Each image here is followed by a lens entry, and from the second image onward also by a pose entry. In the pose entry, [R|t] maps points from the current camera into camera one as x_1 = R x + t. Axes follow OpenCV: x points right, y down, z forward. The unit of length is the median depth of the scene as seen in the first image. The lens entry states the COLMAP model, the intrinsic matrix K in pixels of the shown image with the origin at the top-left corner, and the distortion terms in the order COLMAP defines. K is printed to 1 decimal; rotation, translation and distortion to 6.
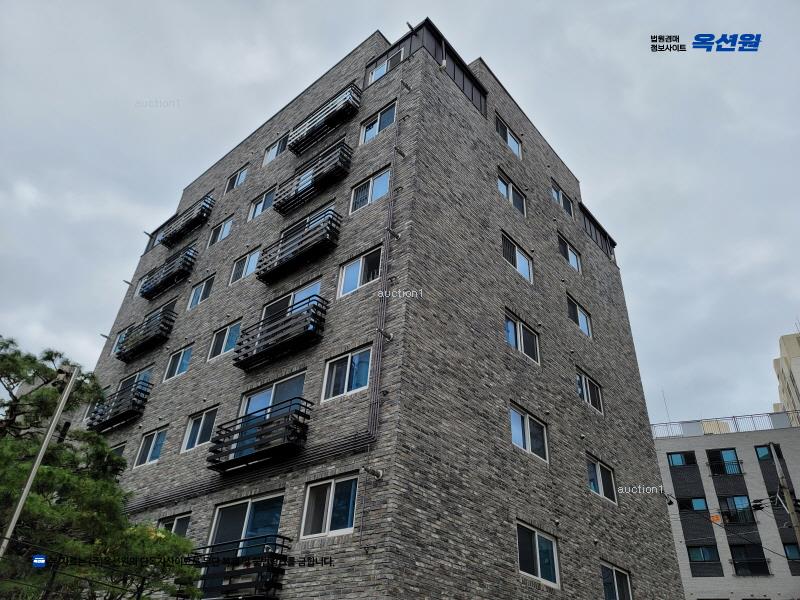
lens RADIAL K [[585.3, 0, 397.5], [0, 585.3, 293.7], [0, 0, 1]] dist [0.084899, -0.088280]
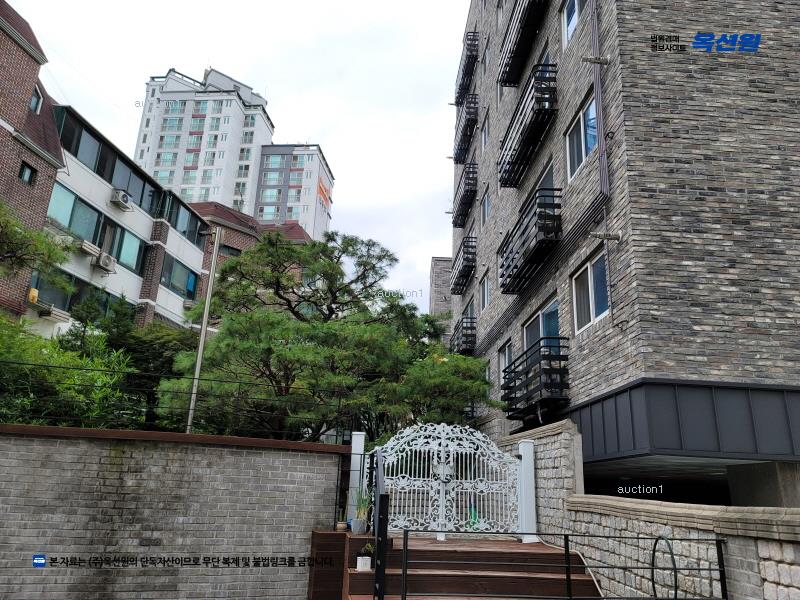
lens RADIAL K [[583.1, 0, 415.5], [0, 583.1, 304.6], [0, 0, 1]] dist [0.085763, -0.081800]
pose [[0.713289, -0.253052, -0.653592, 0.238645], [0.414280, 0.904421, 0.101953, 0.188015], [0.565323, -0.343492, 0.749948, 0.239404]]
